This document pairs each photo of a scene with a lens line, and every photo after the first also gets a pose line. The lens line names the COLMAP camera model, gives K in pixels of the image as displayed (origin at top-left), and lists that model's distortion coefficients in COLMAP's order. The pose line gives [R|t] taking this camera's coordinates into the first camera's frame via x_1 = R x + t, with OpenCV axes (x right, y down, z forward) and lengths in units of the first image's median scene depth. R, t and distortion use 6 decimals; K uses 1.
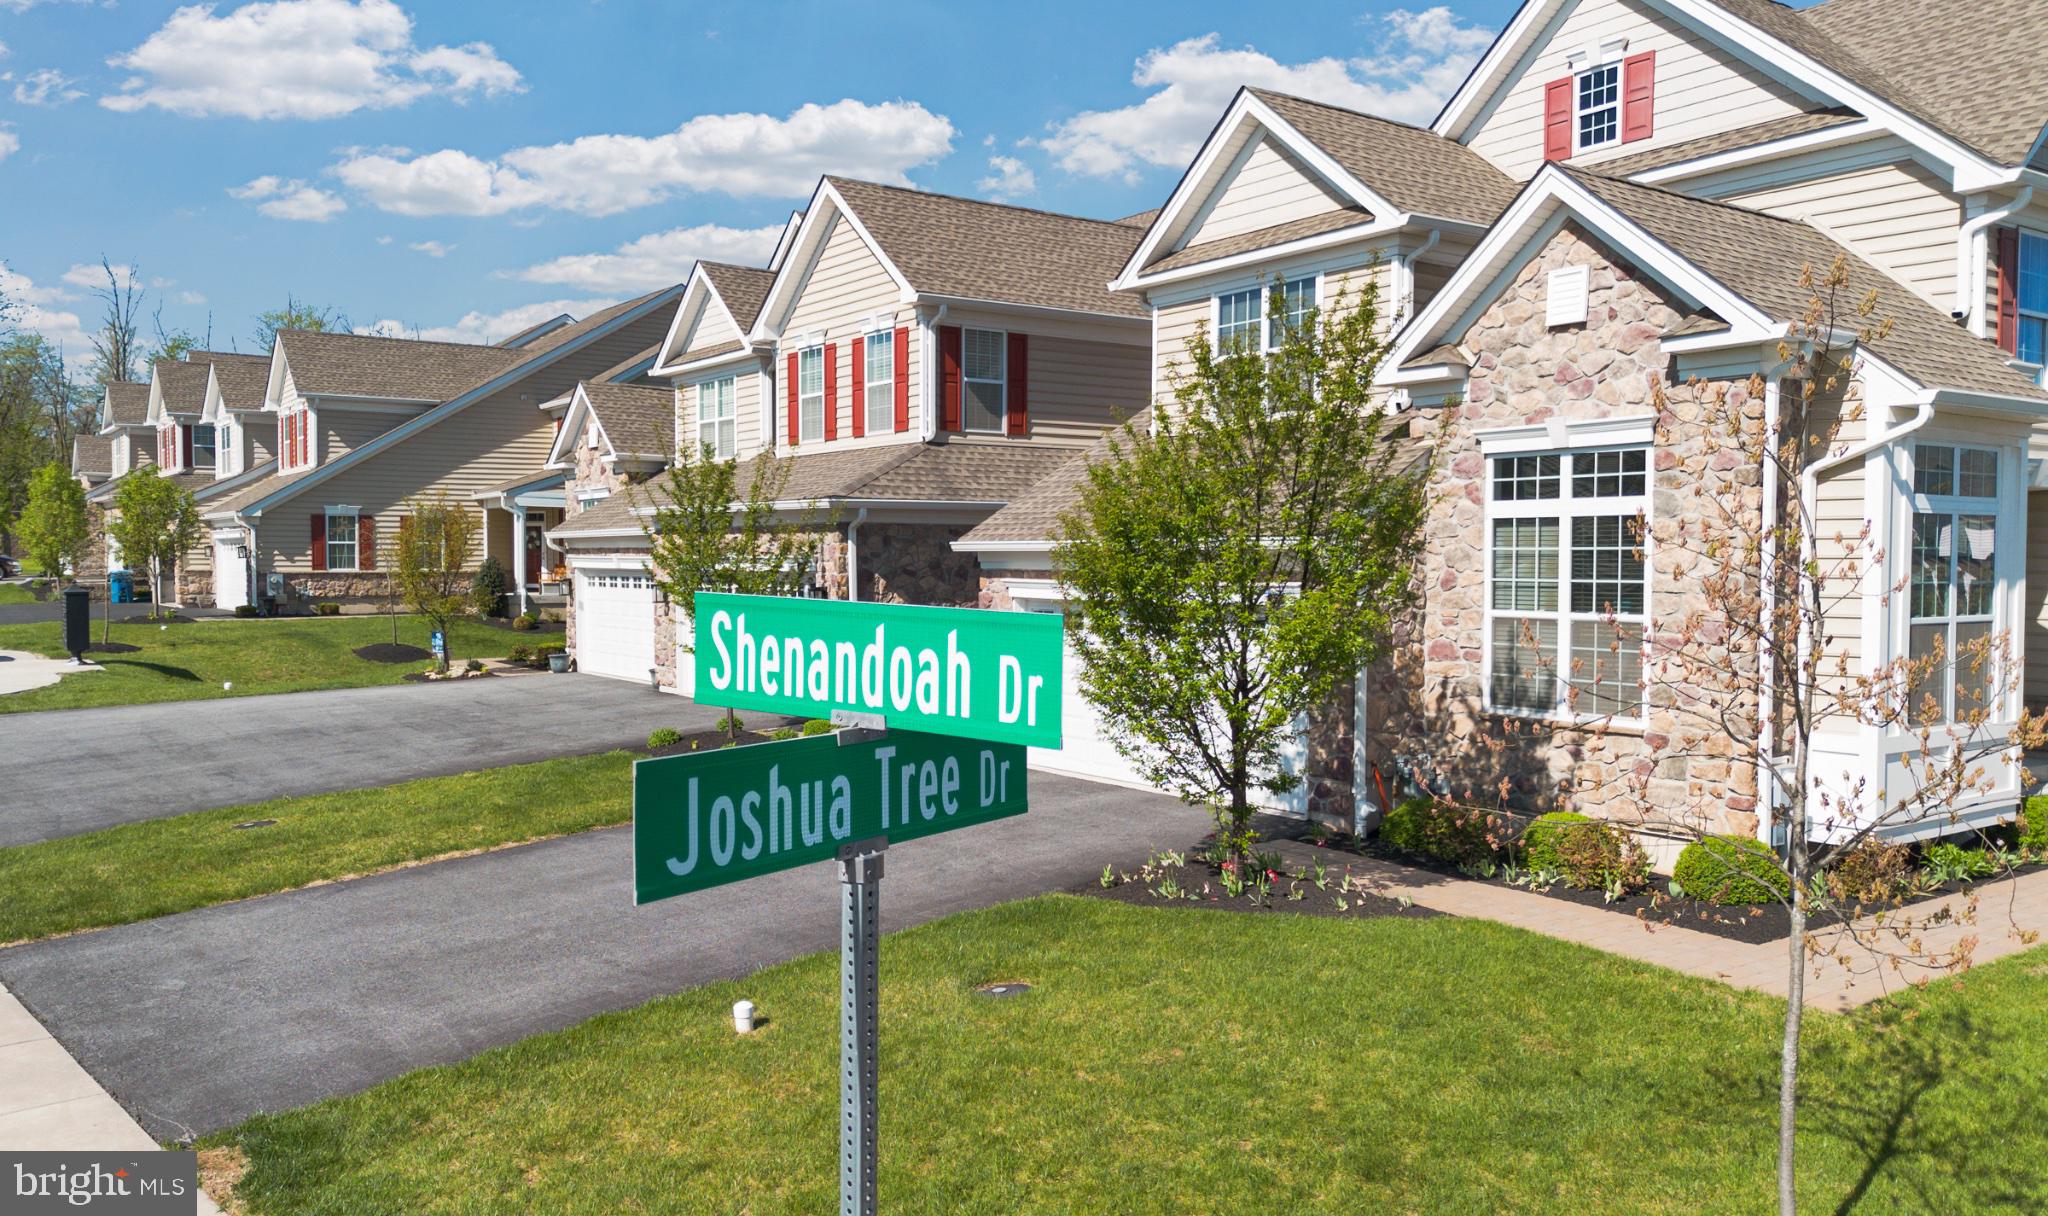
lens RADIAL K [[1453.0, 0, 1024.0], [0, 1453.0, 608.0], [0, 0, 1]] dist [0.062194, 0.000260]
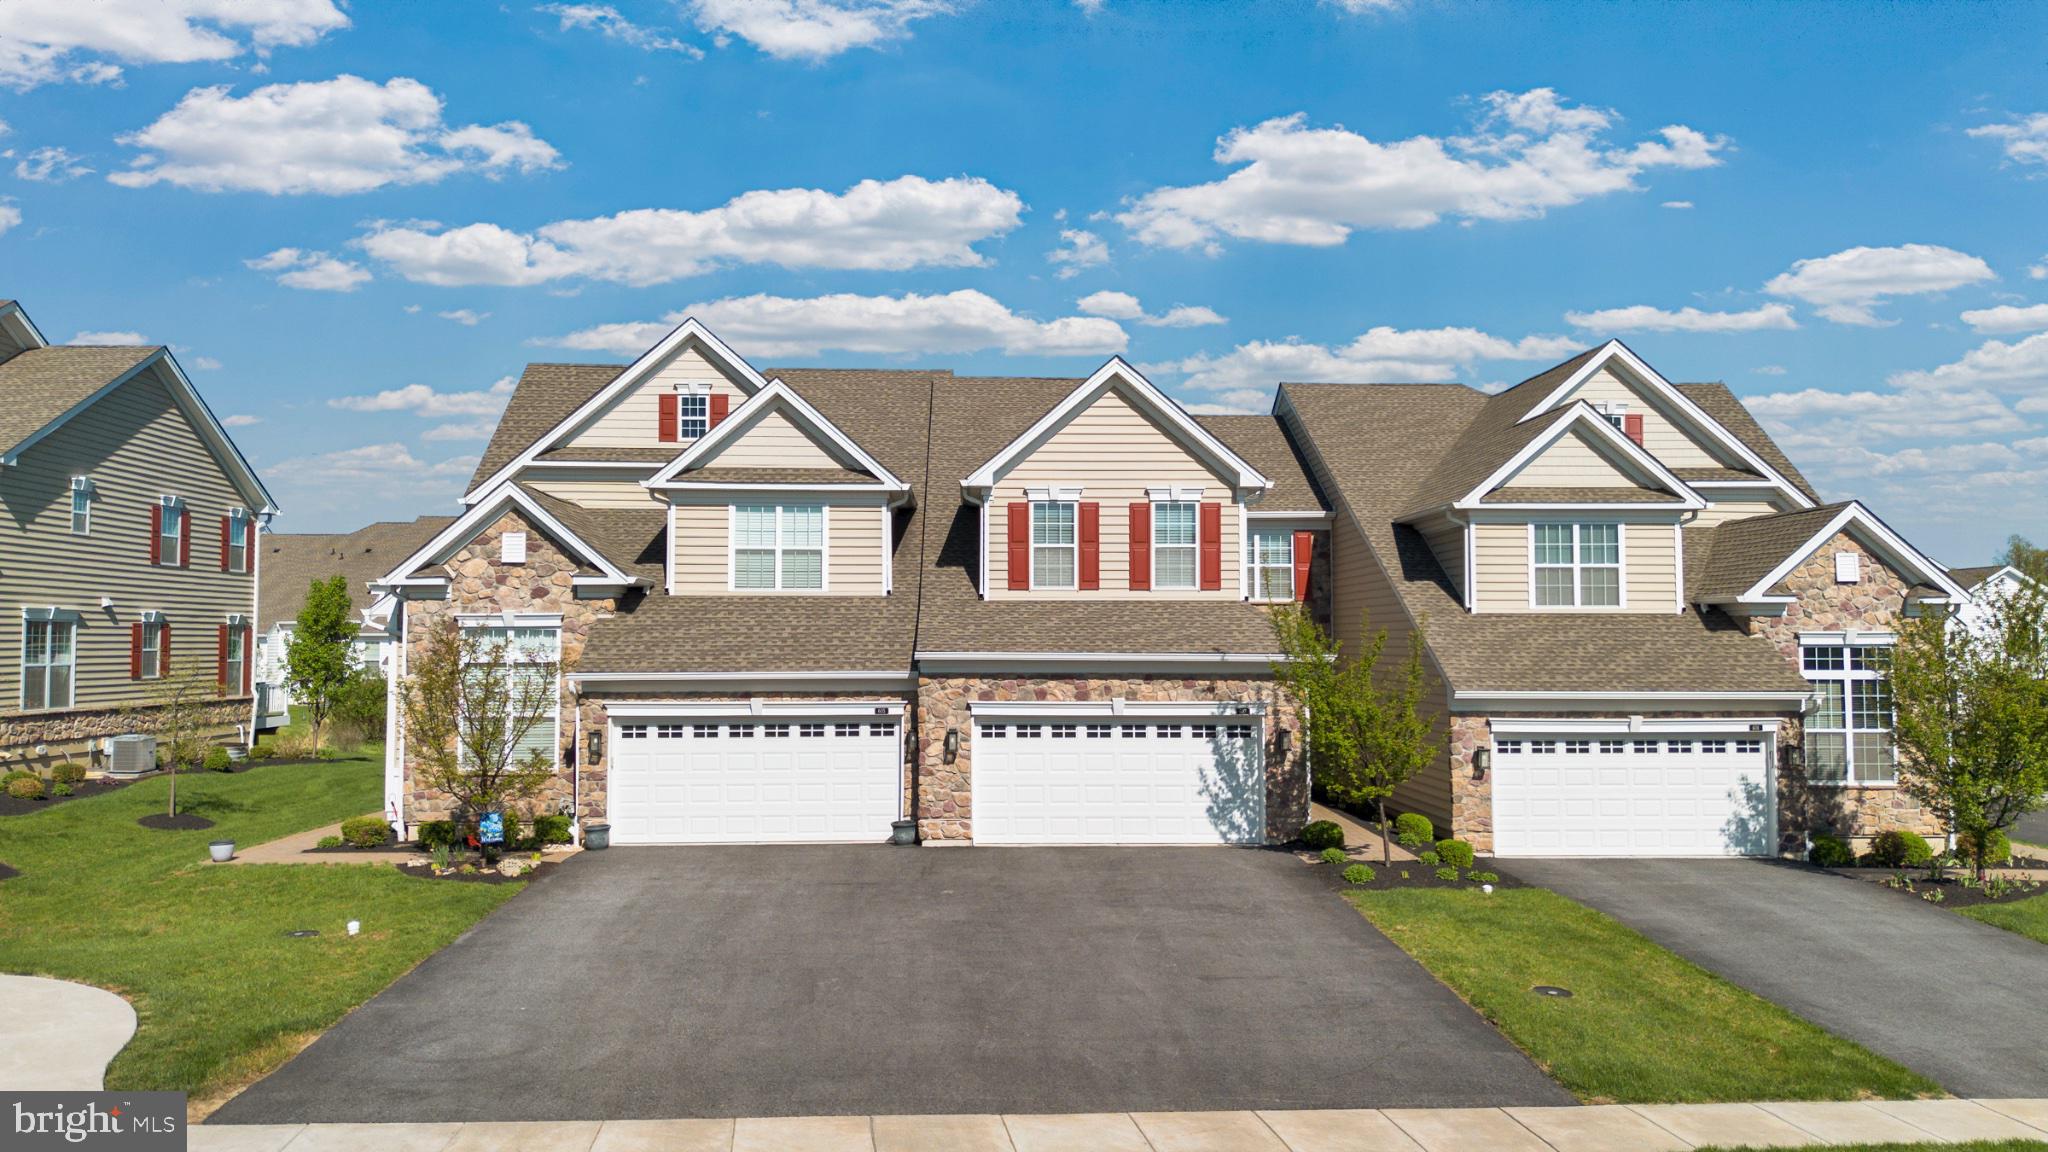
lens RADIAL K [[1436.6, 0, 1024.0], [0, 1436.6, 576.0], [0, 0, 1]] dist [0.064930, -0.000371]
pose [[0.576500, 0.043311, 0.815948, -1.088696], [0.028930, 0.996886, -0.073355, -0.051553], [-0.816585, 0.065894, 0.573452, 0.451119]]
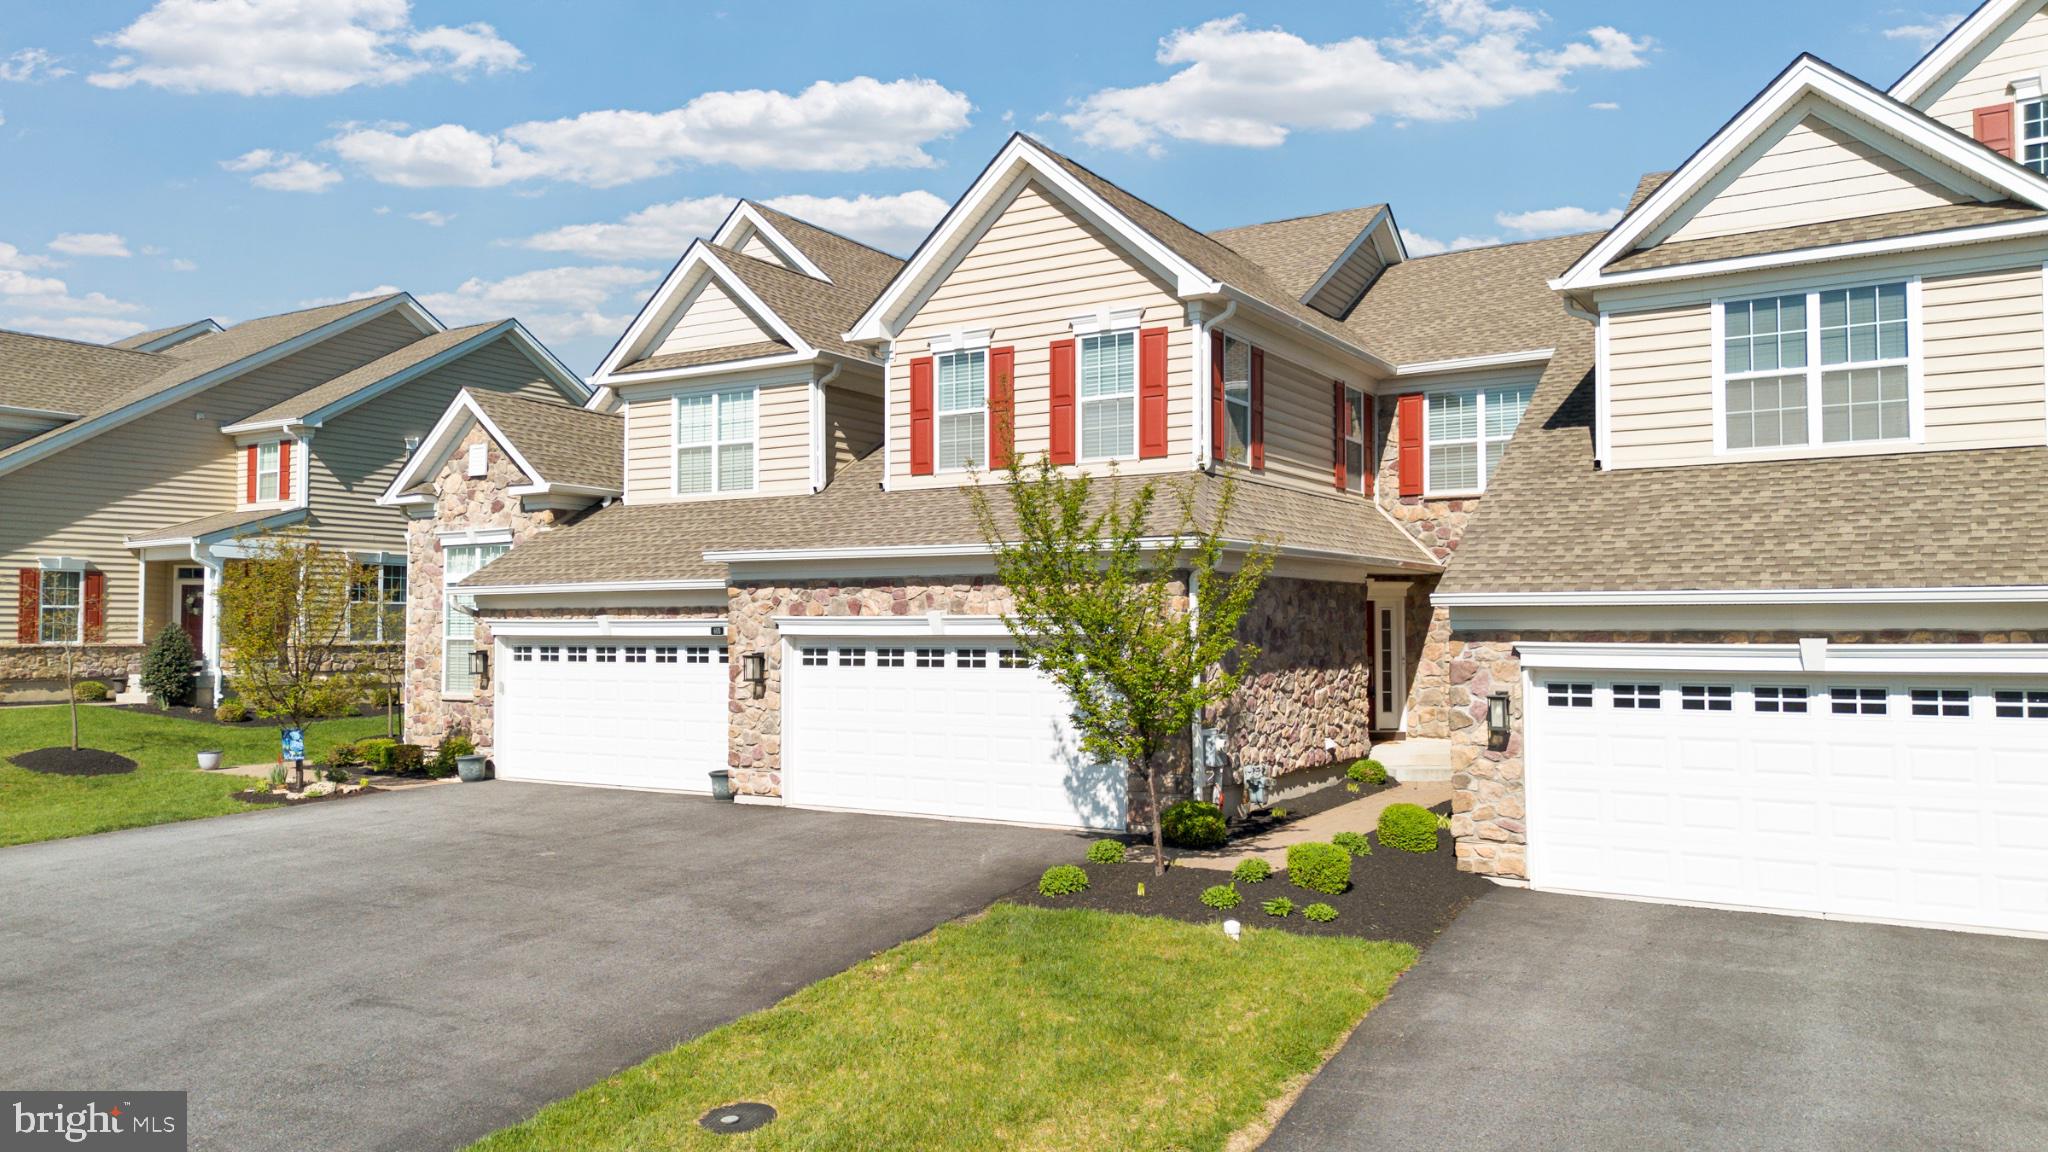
lens RADIAL K [[1410.3, 0, 1024.0], [0, 1410.3, 576.0], [0, 0, 1]] dist [0.038241, -0.002950]
pose [[0.930417, 0.013625, 0.366250, -0.419731], [0.013650, 0.997327, -0.071777, -0.003558], [-0.366249, 0.071782, 0.927744, 0.314728]]
